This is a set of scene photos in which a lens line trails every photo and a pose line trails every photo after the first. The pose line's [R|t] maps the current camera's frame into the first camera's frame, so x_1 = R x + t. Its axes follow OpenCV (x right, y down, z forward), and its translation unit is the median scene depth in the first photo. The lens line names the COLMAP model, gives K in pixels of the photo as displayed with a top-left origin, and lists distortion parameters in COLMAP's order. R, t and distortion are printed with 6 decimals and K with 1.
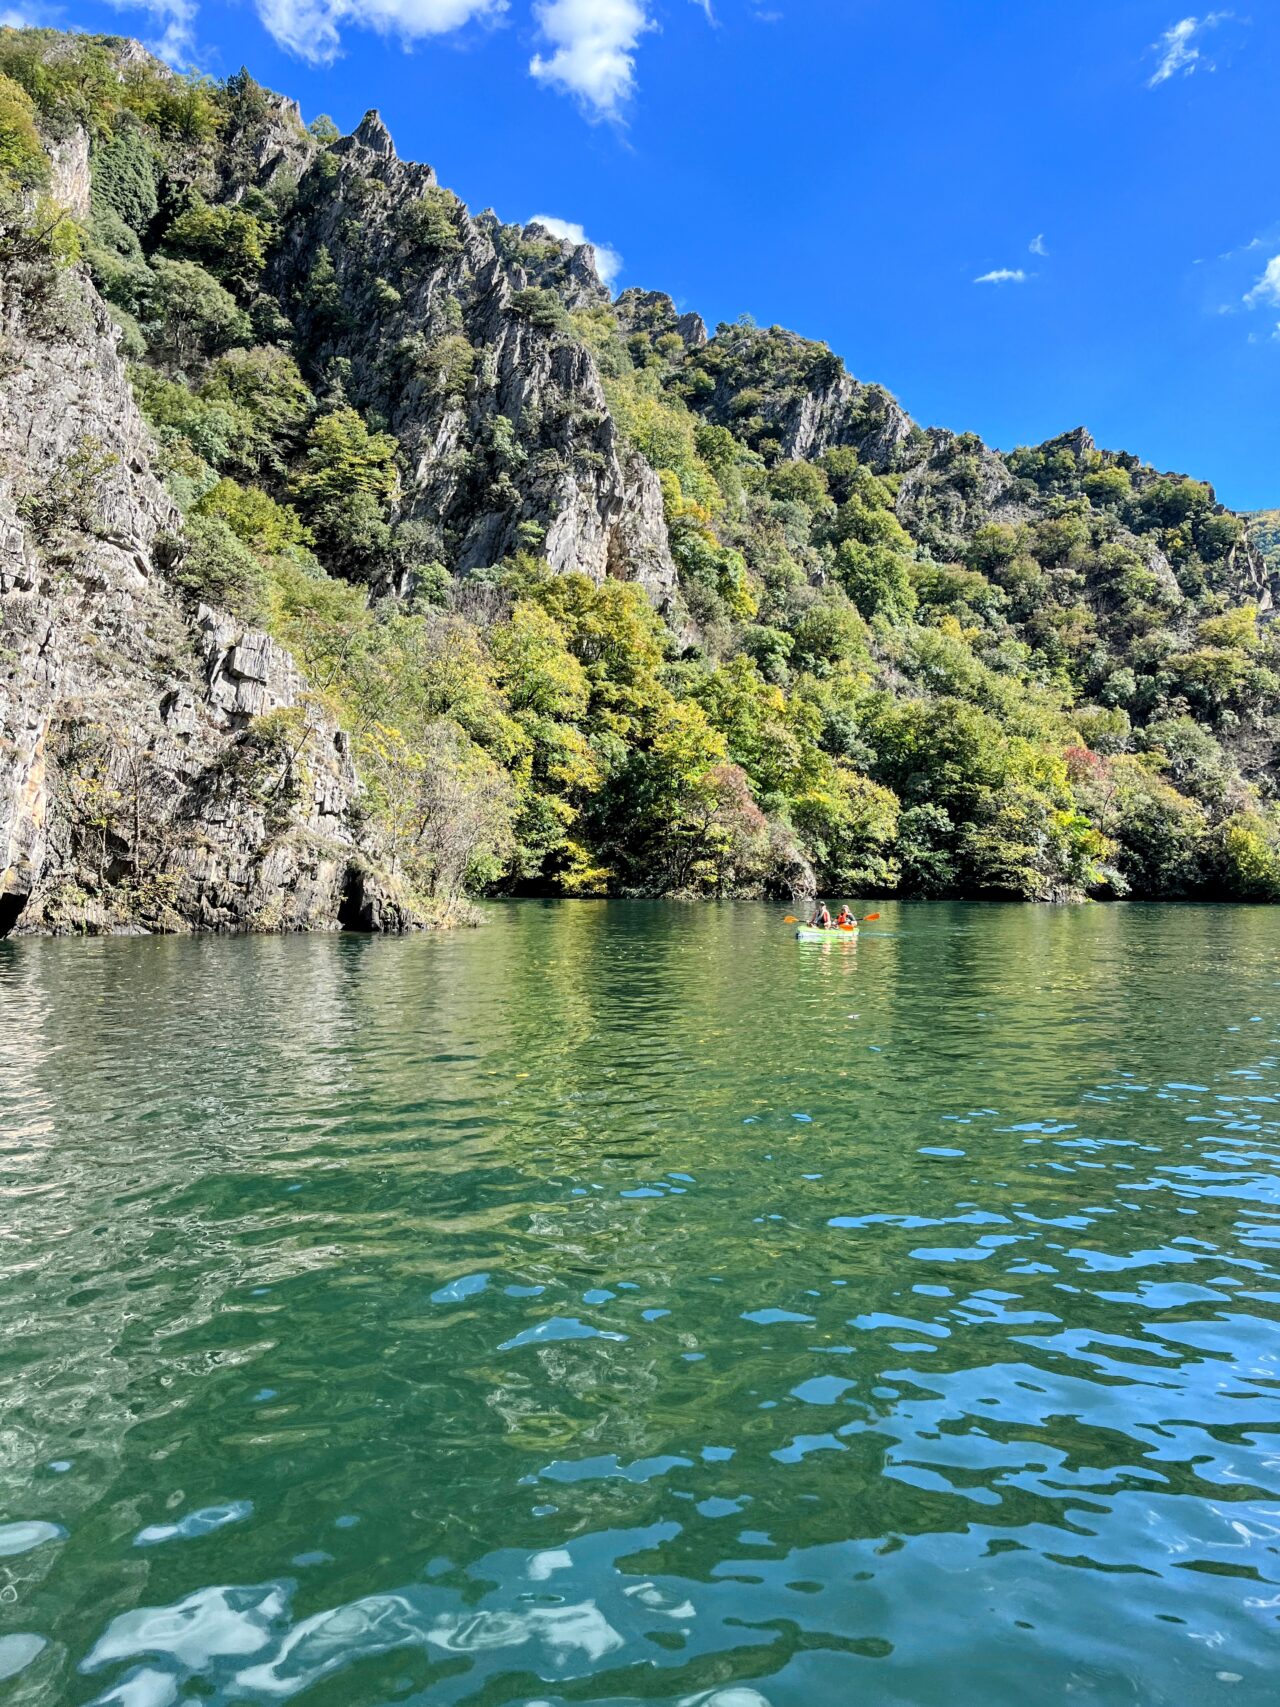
lens RADIAL K [[1205.1, 0, 636.8], [0, 1205.1, 845.4], [0, 0, 1]] dist [0.038372, -0.008302]
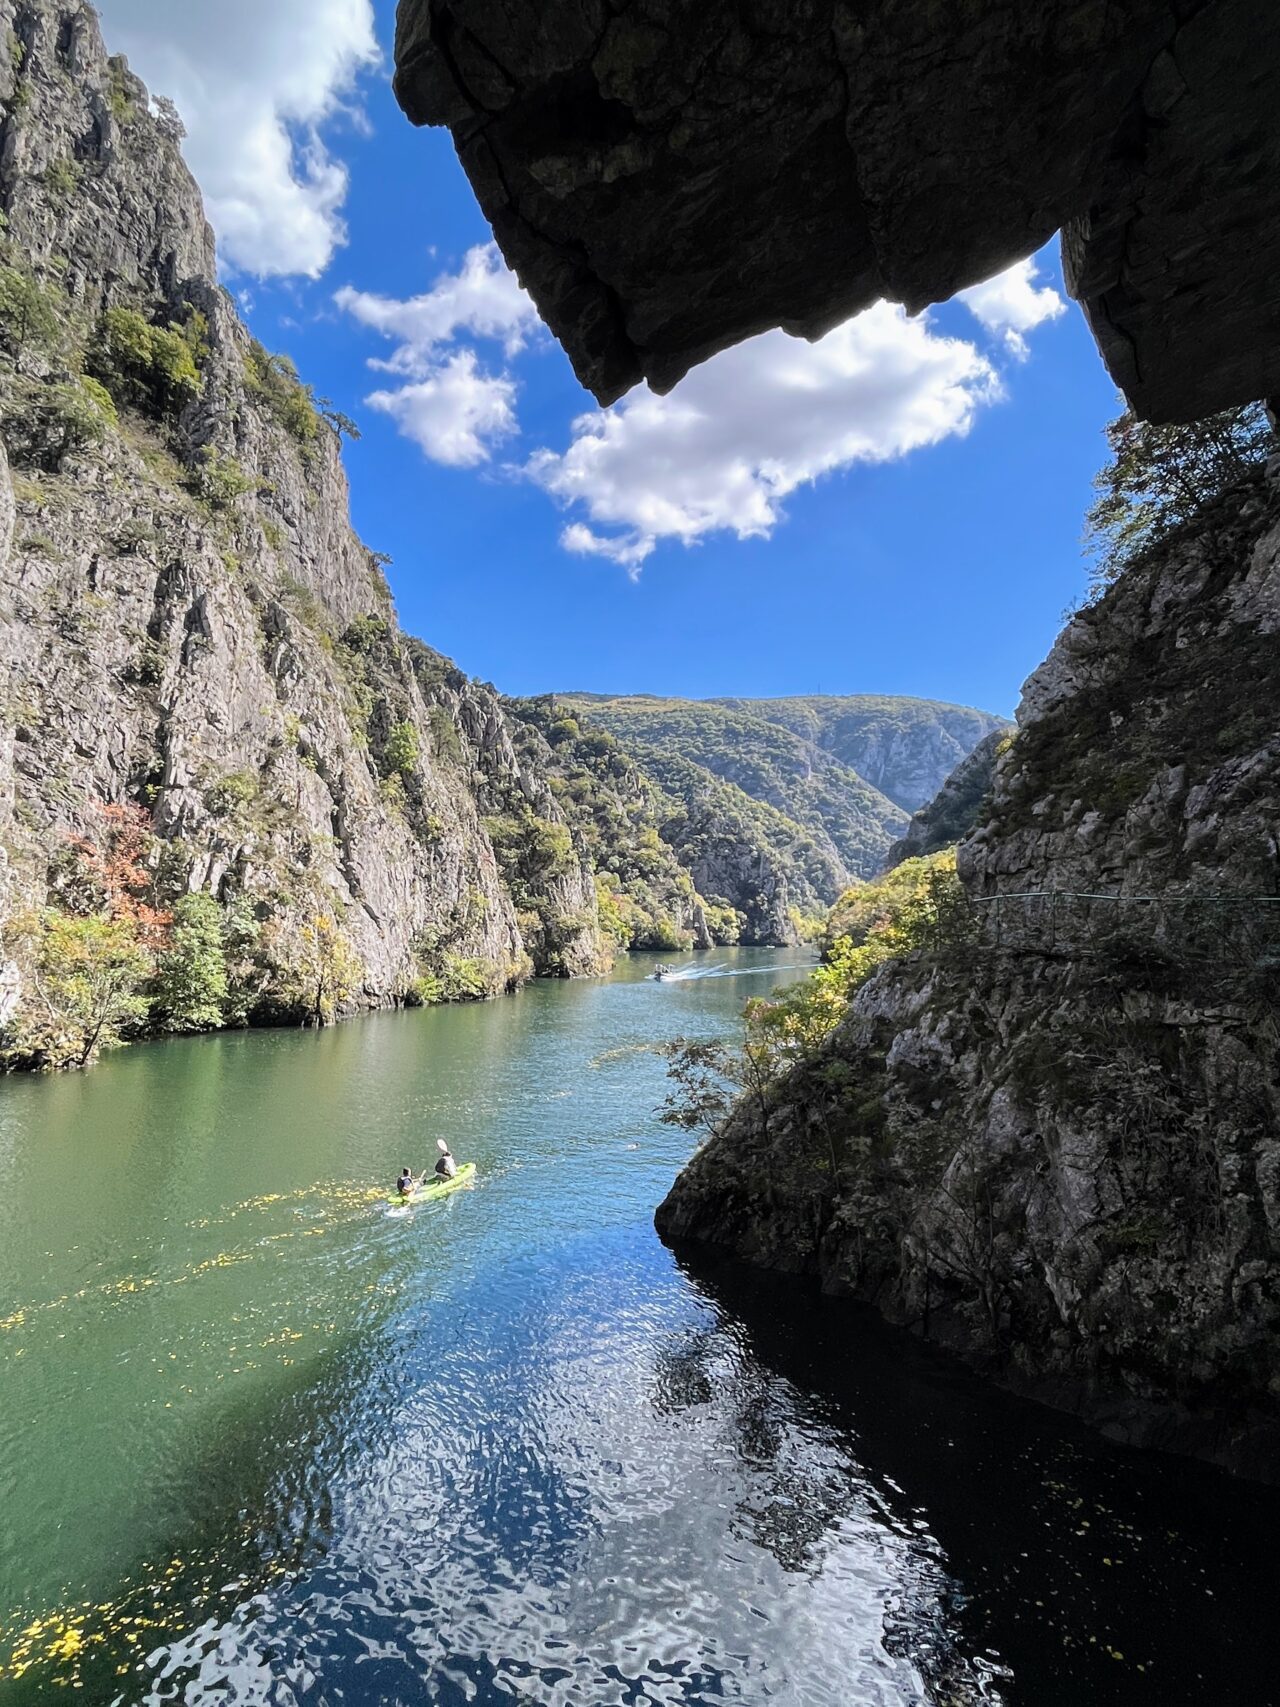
lens RADIAL K [[917.8, 0, 660.7], [0, 917.8, 876.5], [0, 0, 1]] dist [0.001297, 0.000821]
pose [[0.852323, 0.020481, 0.522614, -0.440136], [-0.010858, 0.999711, -0.021470, -0.056180], [-0.522902, 0.012625, 0.852299, -0.574087]]
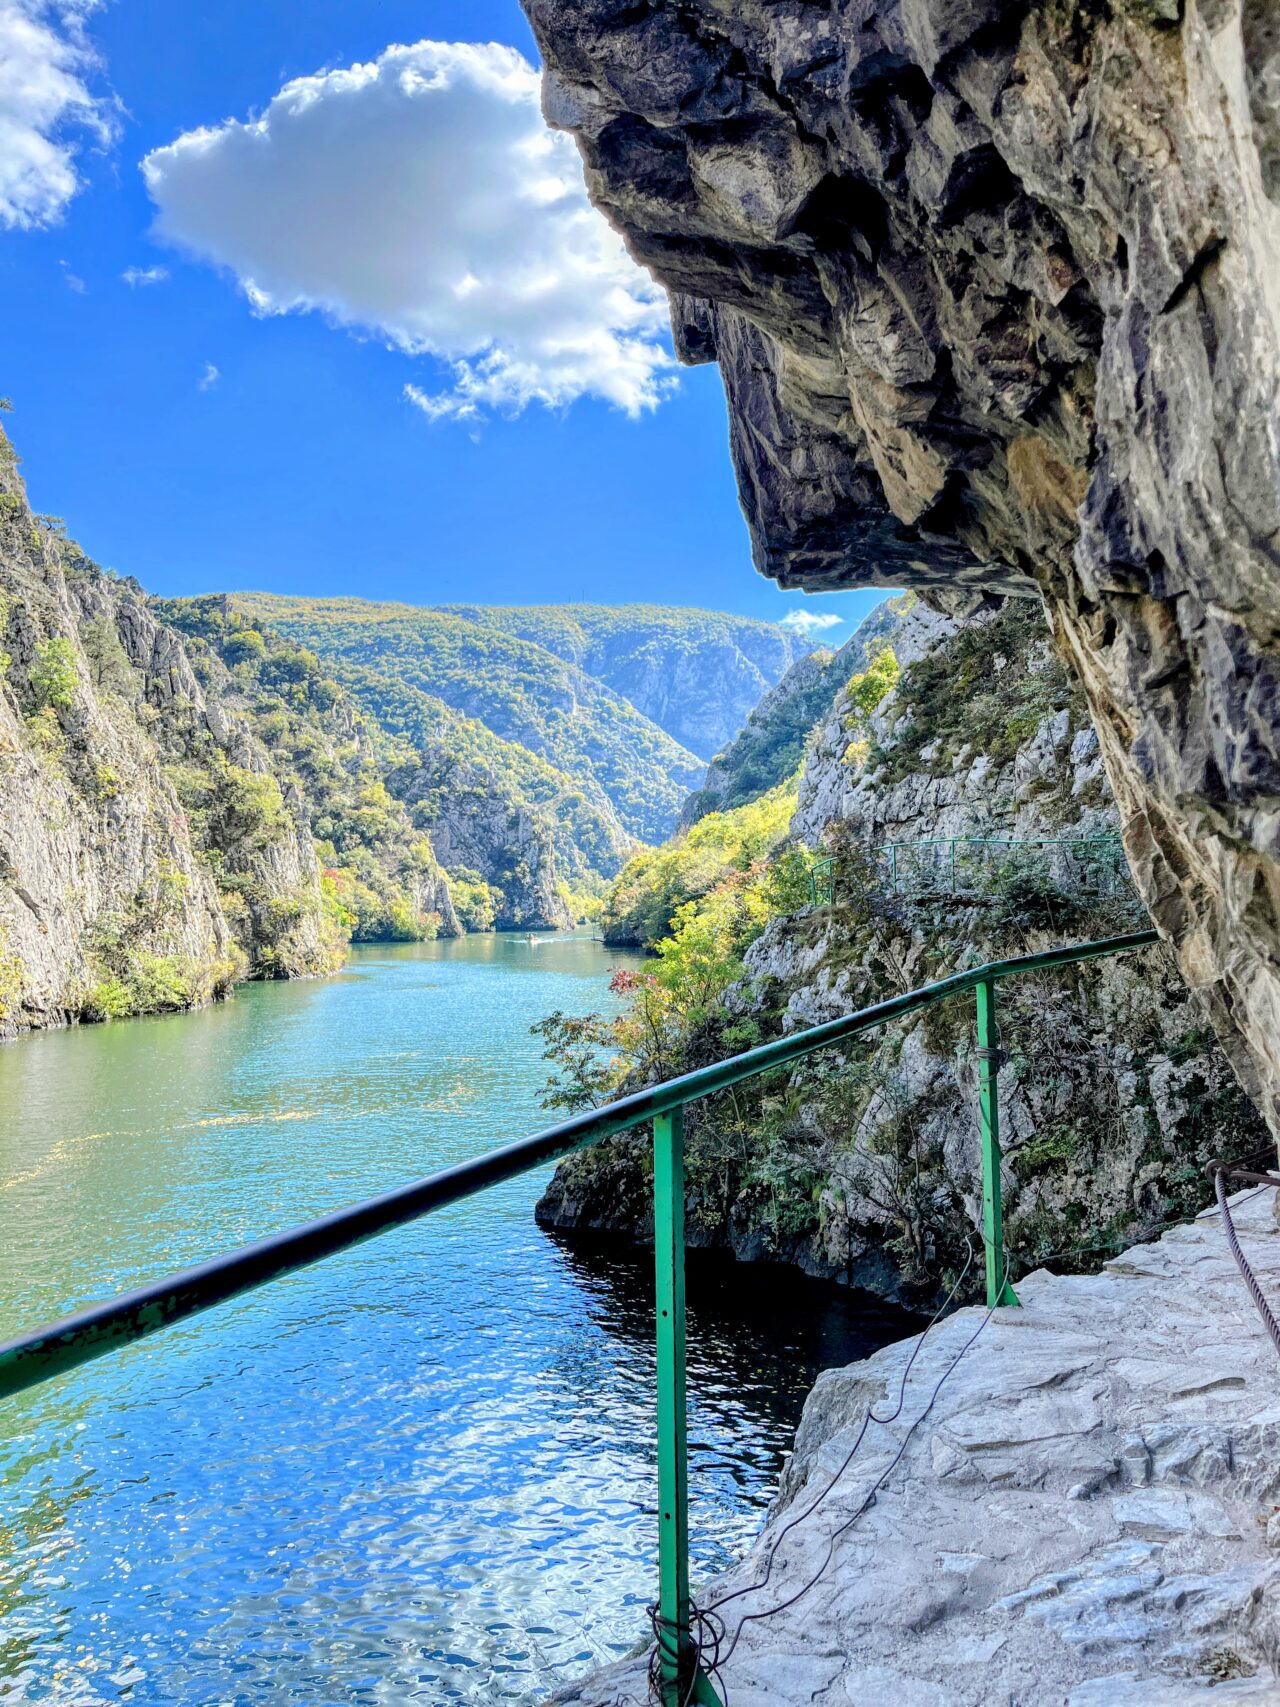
lens RADIAL K [[1205.1, 0, 639.4], [0, 1205.1, 858.1], [0, 0, 1]] dist [0.038372, -0.008302]
pose [[0.722011, -0.006642, 0.691850, -0.465737], [0.016144, 0.999843, -0.007249, -0.054578], [-0.691693, 0.016403, 0.722005, -0.582080]]
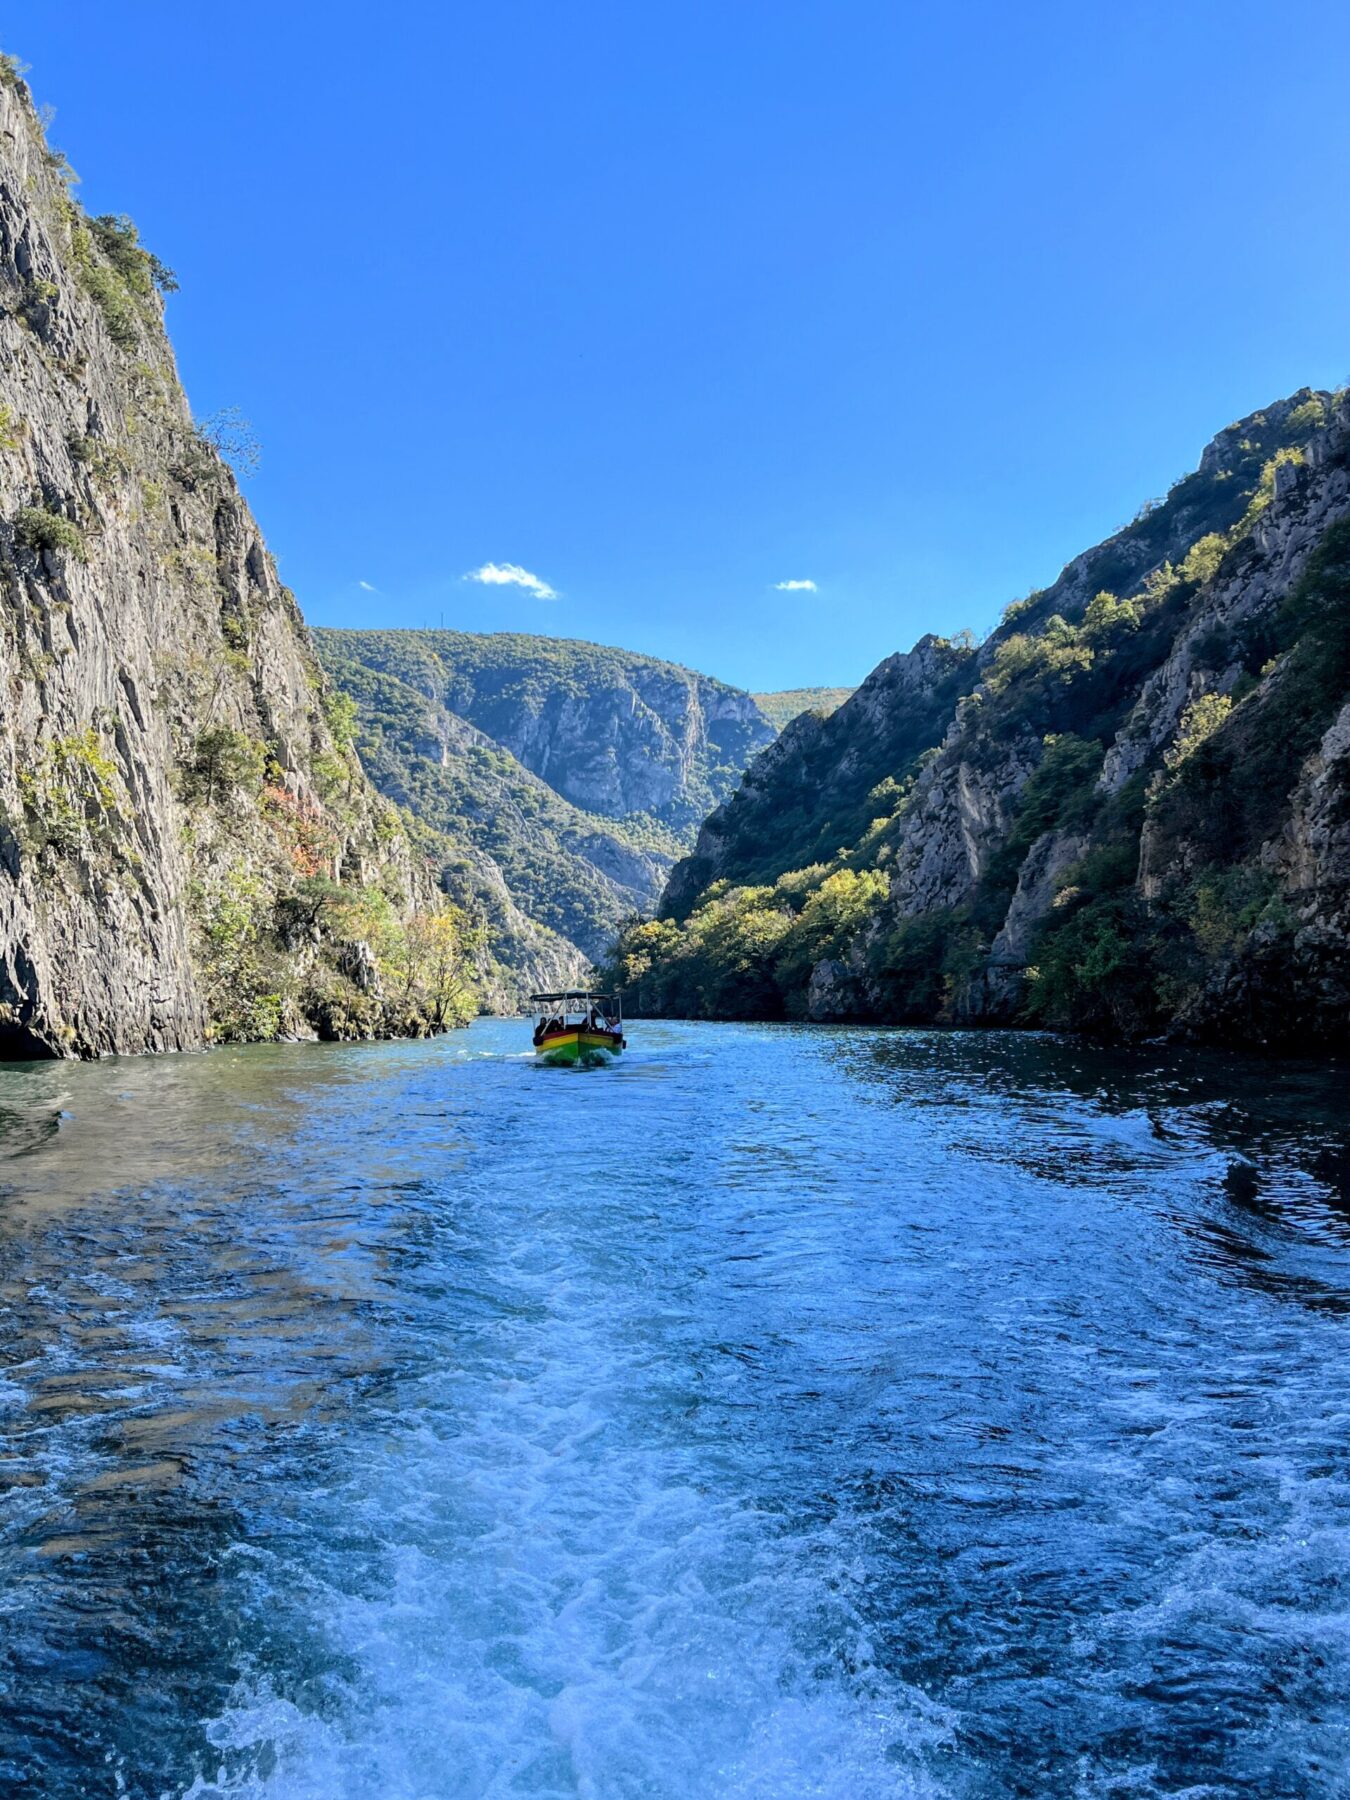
lens RADIAL K [[1495.4, 0, 668.8], [0, 1495.4, 902.0], [0, 0, 1]] dist [0.064424, -0.003175]
pose [[0.632035, 0.027466, 0.774453, -0.710147], [0.001202, 0.999336, -0.036422, -0.033681], [-0.774939, 0.023951, 0.631582, -0.598588]]
